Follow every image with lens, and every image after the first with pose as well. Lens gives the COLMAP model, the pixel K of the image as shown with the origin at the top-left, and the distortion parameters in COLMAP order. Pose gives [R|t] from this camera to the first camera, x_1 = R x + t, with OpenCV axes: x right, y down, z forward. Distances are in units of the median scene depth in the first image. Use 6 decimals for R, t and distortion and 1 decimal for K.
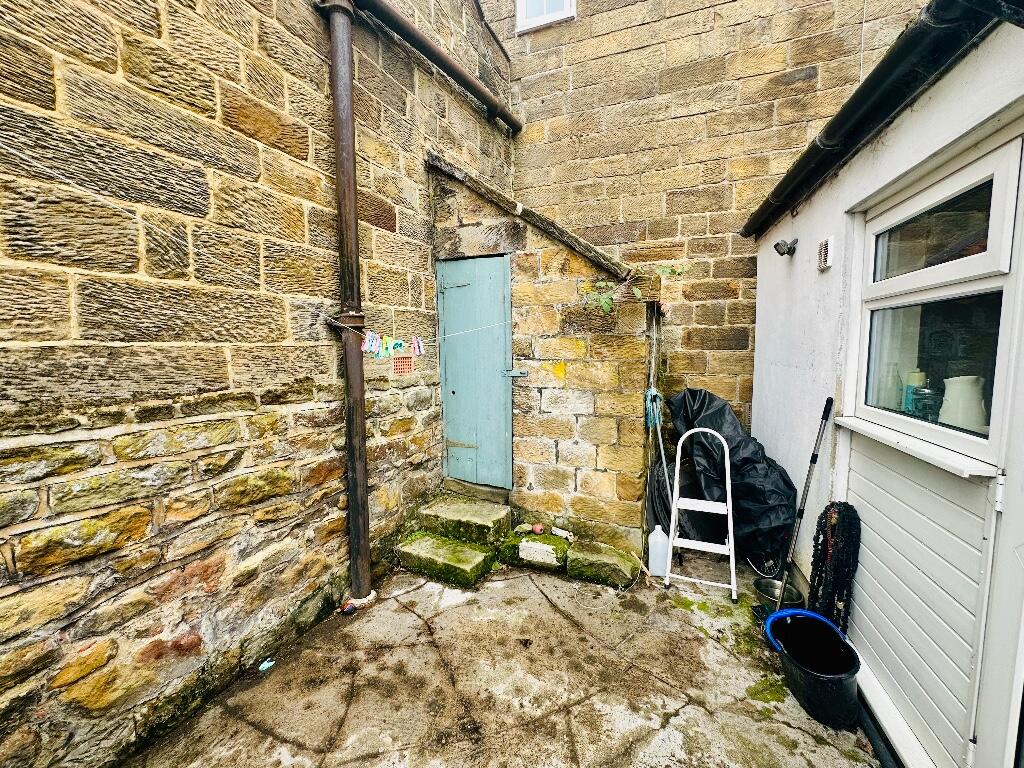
lens RADIAL K [[408.3, 0, 514.1], [0, 408.3, 384.7], [0, 0, 1]] dist [0.000496, 0.000057]
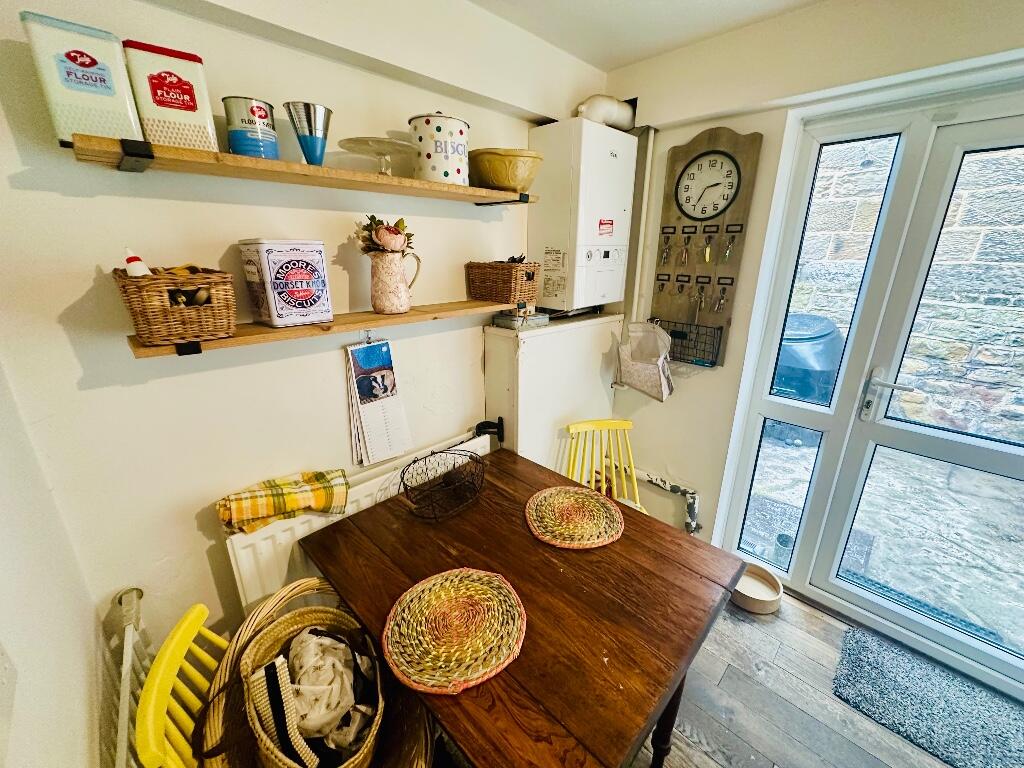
lens RADIAL K [[408.3, 0, 510.3], [0, 408.3, 380.6], [0, 0, 1]] dist [0.000496, 0.000057]
pose [[-0.452398, 0.287872, -0.844077, 1.888692], [-0.077985, 0.930074, 0.358999, -0.094389], [0.888400, 0.228235, -0.398314, -0.175769]]
